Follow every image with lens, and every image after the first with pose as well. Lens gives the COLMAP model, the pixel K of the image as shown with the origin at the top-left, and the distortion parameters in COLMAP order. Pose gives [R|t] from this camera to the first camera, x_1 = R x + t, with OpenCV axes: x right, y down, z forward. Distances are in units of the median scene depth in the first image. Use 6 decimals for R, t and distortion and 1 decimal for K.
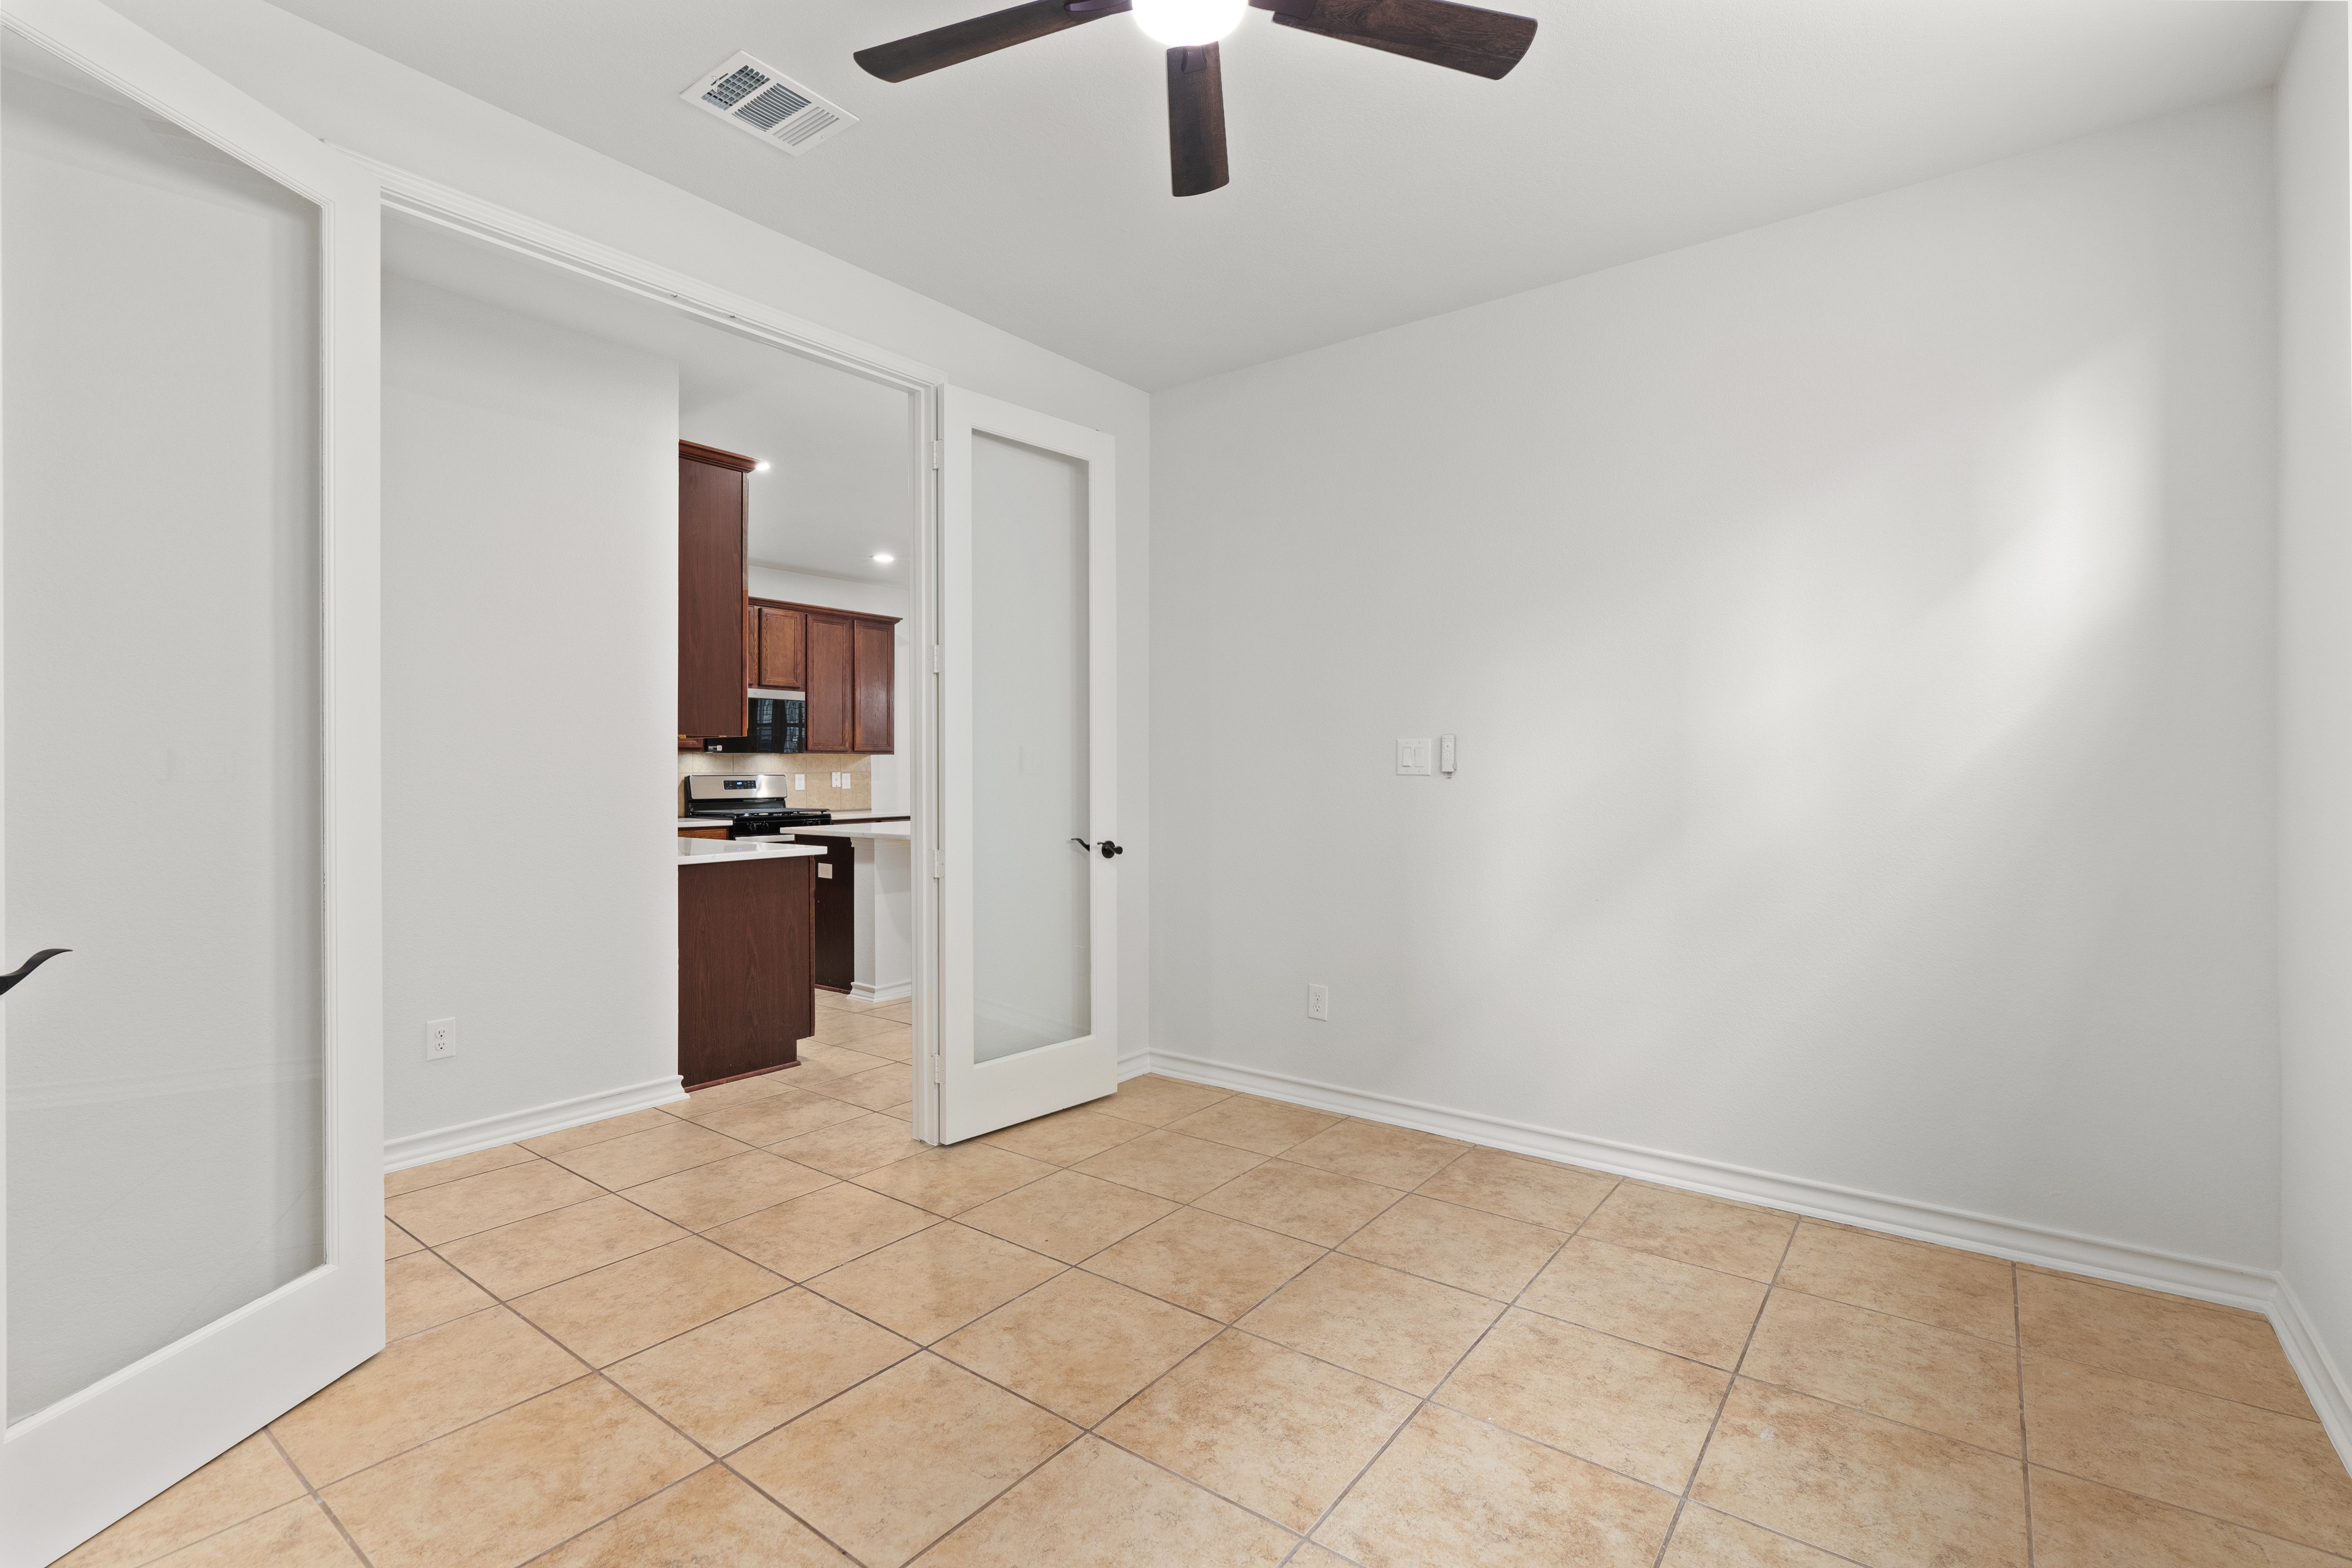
lens RADIAL K [[1064.2, 0, 1177.5], [0, 1064.2, 769.1], [0, 0, 1]] dist [-0.010053, 0.004048]
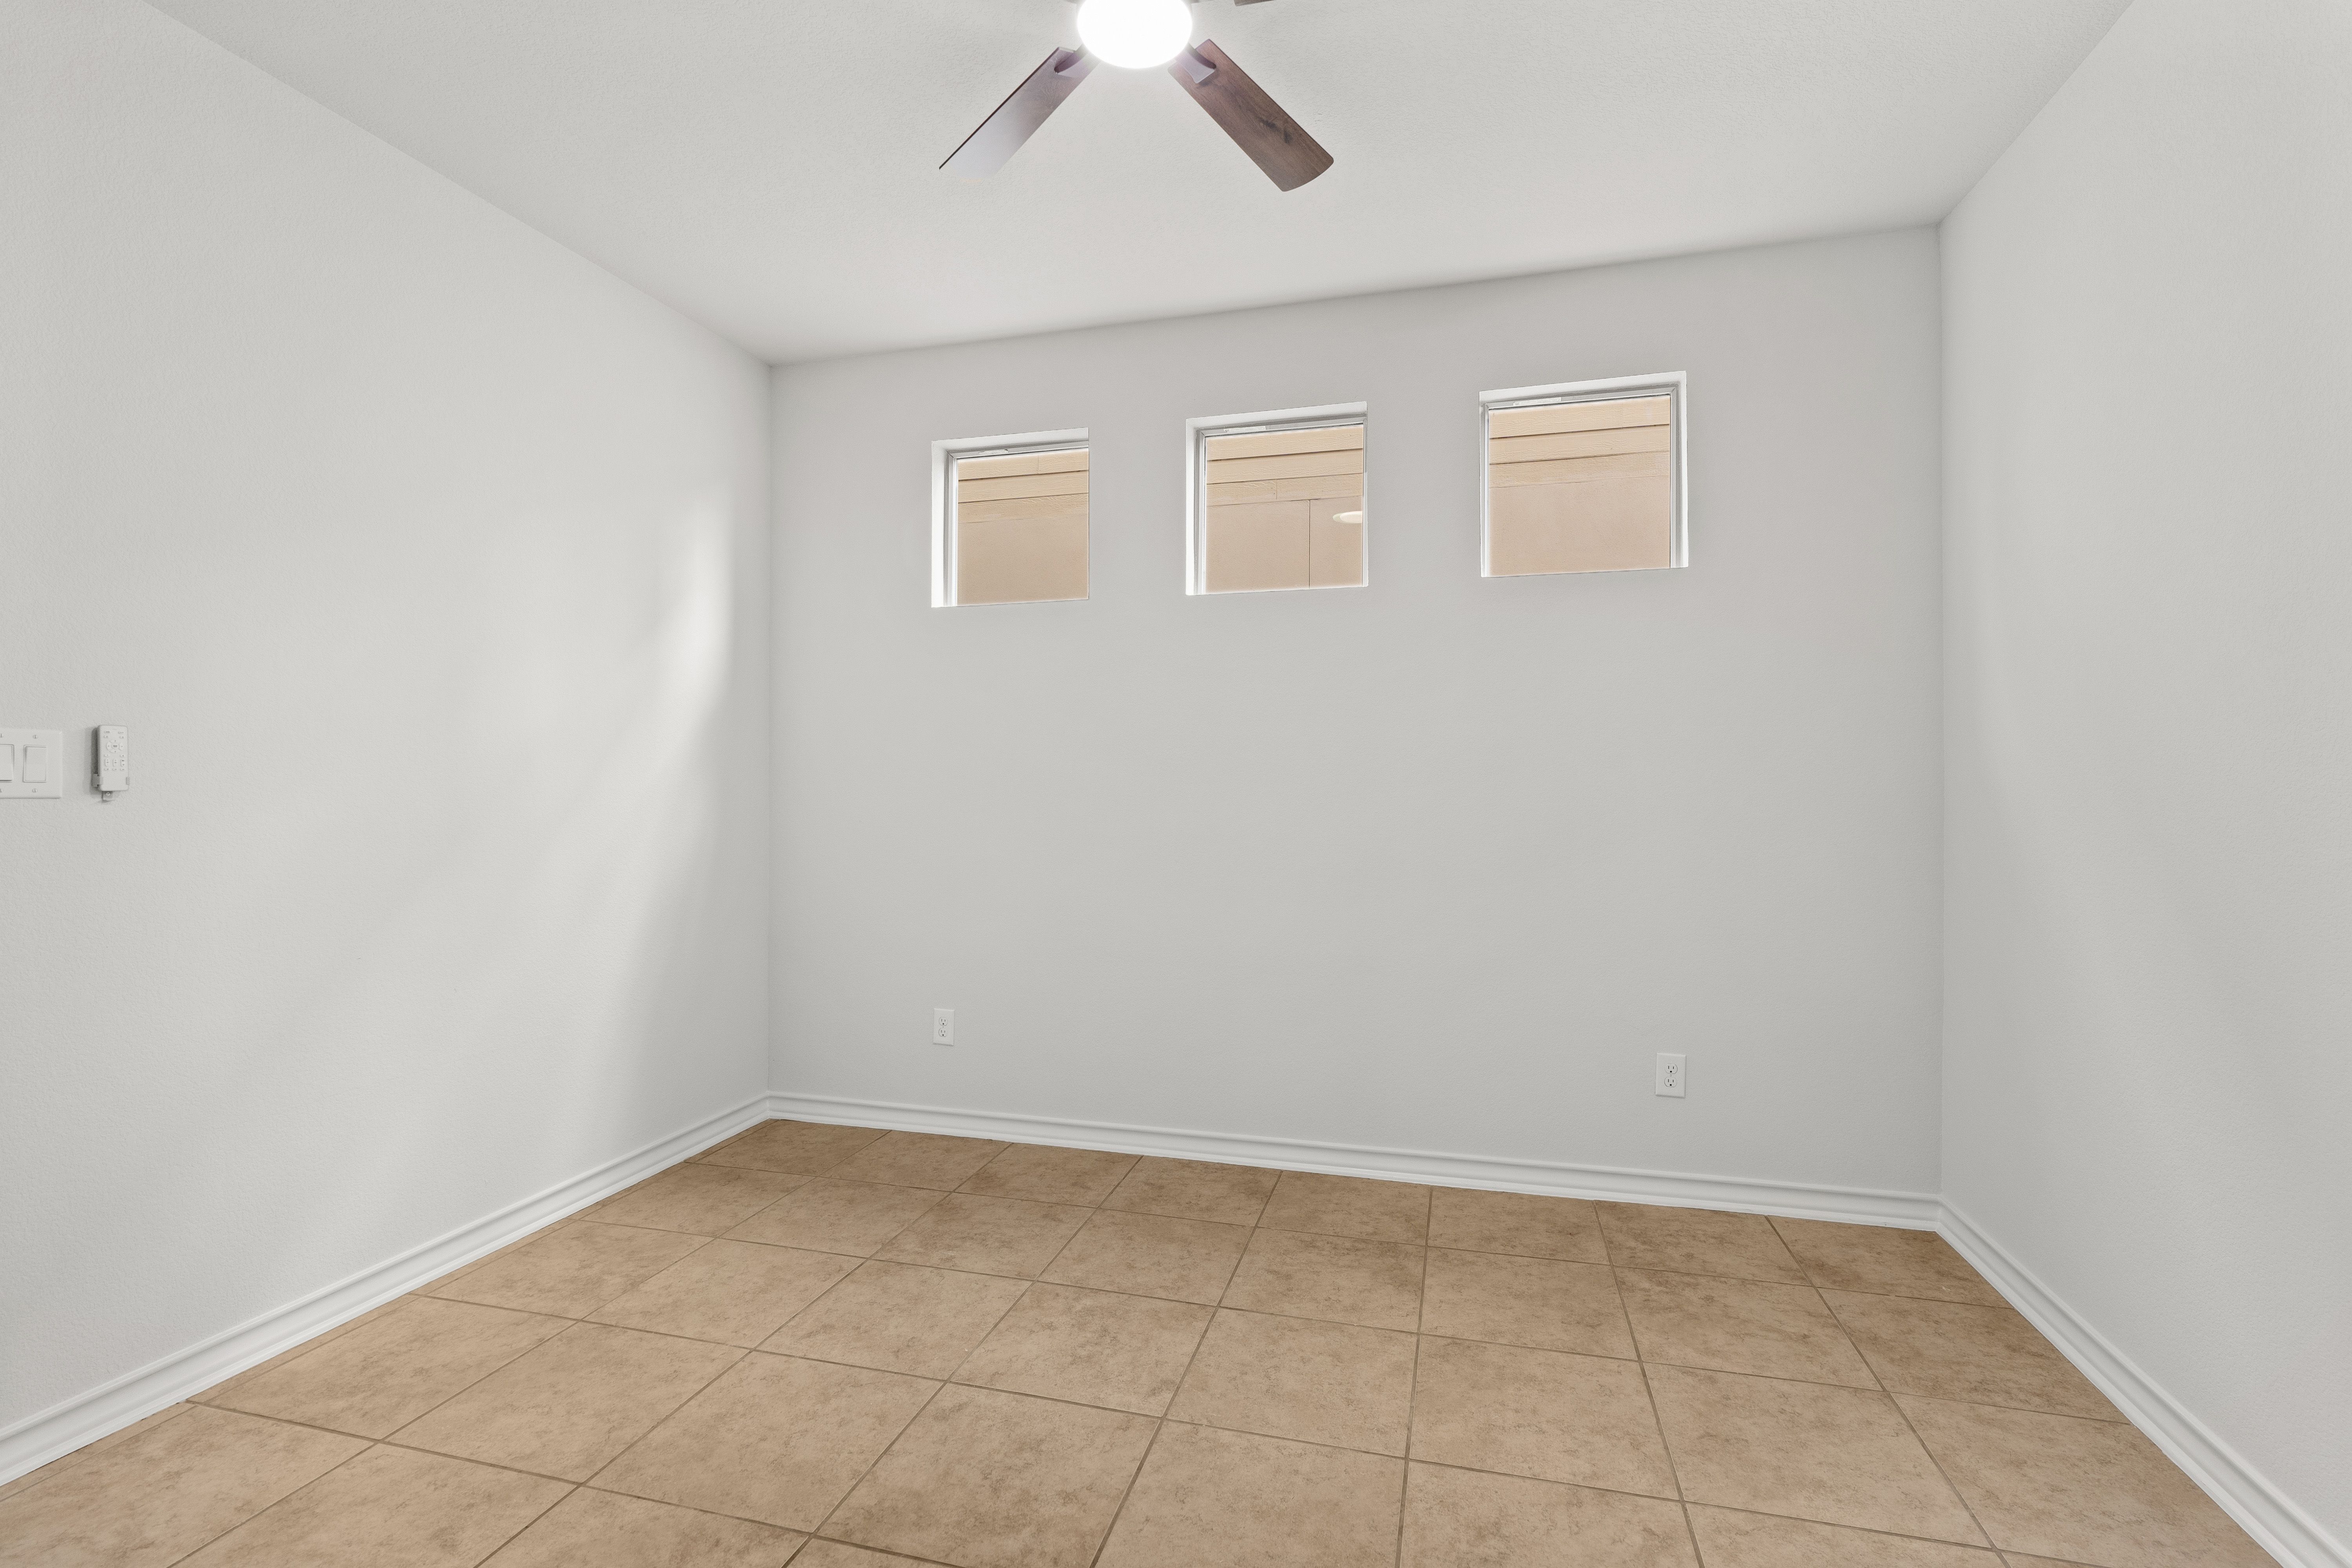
lens RADIAL K [[1064.2, 0, 1180.0], [0, 1064.2, 770.9], [0, 0, 1]] dist [-0.010053, 0.004048]
pose [[-0.364379, 0.008446, 0.931212, -0.740979], [0.002161, 0.999964, -0.008224, -0.003187], [-0.931248, -0.000984, -0.364385, 1.033257]]
